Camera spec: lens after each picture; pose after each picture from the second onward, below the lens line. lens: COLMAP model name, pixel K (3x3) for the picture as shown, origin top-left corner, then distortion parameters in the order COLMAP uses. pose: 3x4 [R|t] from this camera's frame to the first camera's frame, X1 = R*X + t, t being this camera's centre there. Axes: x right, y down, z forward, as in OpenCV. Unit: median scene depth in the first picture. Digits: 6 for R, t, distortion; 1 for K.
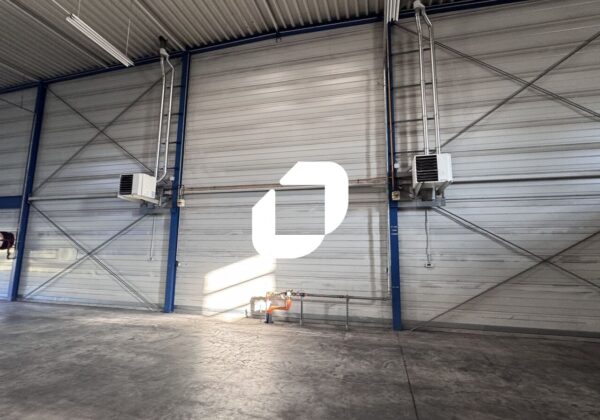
lens RADIAL K [[299.7, 0, 300.0], [0, 299.7, 210.0], [0, 0, 1]] dist [0.000278, 0.000037]
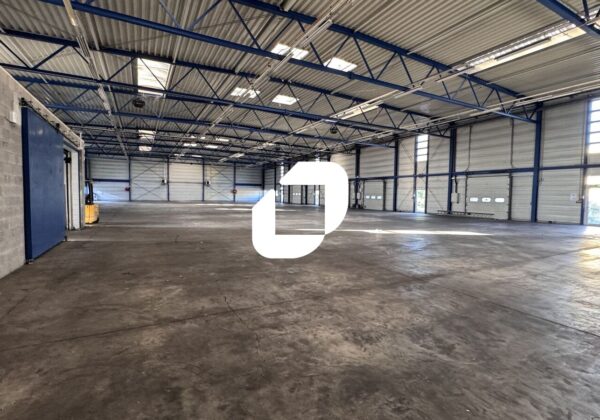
lens RADIAL K [[299.7, 0, 300.0], [0, 299.7, 210.0], [0, 0, 1]] dist [0.000278, 0.000037]
pose [[0.726683, -0.035172, 0.686072, -2.902588], [-0.102506, 0.981956, 0.158915, -0.803377], [-0.679282, -0.185807, 0.709966, -5.682084]]
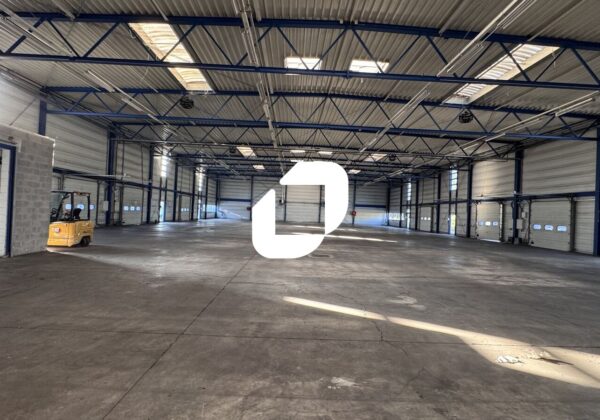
lens RADIAL K [[299.7, 0, 300.0], [0, 299.7, 210.0], [0, 0, 1]] dist [0.000278, 0.000037]
pose [[0.959112, 0.034437, 0.280925, -1.965960], [-0.072433, 0.989381, 0.126014, -0.726595], [-0.273602, -0.141210, 0.951421, -5.153546]]
